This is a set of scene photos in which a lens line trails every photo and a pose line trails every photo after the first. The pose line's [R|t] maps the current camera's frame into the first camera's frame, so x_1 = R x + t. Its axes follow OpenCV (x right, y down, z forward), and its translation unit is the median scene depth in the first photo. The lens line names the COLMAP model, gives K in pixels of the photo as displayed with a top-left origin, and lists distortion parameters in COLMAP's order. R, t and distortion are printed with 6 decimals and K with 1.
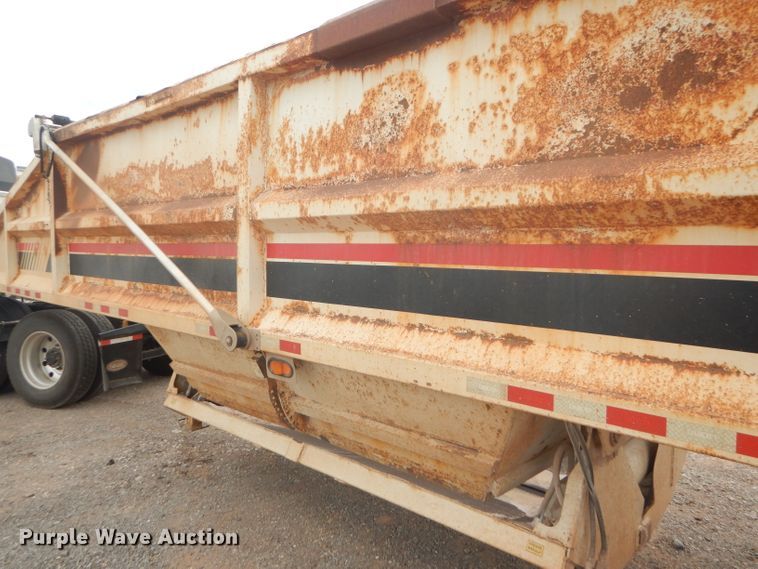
lens RADIAL K [[545.9, 0, 380.0], [0, 545.9, 280.4], [0, 0, 1]] dist [-0.006129, -0.002322]
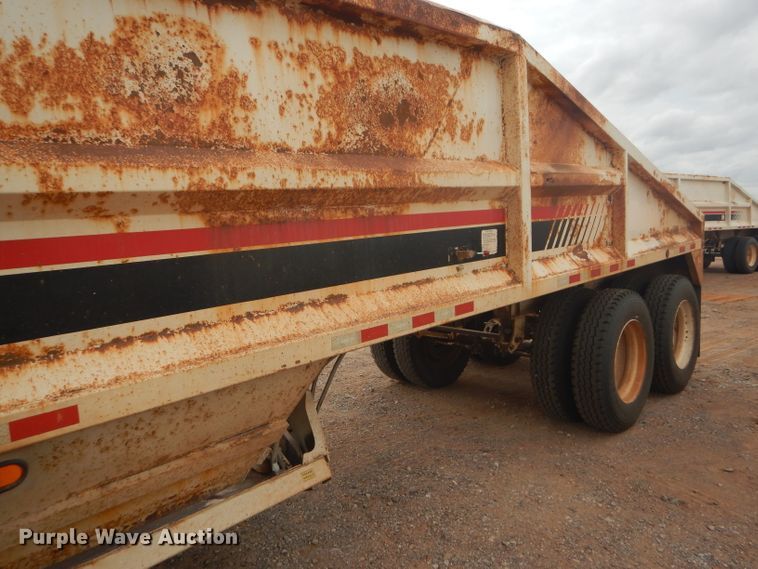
lens RADIAL K [[545.9, 0, 380.0], [0, 545.9, 280.4], [0, 0, 1]] dist [-0.006129, -0.002322]
pose [[0.034645, -0.132968, 0.990515, -0.831032], [0.119097, 0.984596, 0.128008, -0.065285], [-0.992278, 0.113532, 0.049947, 0.731542]]
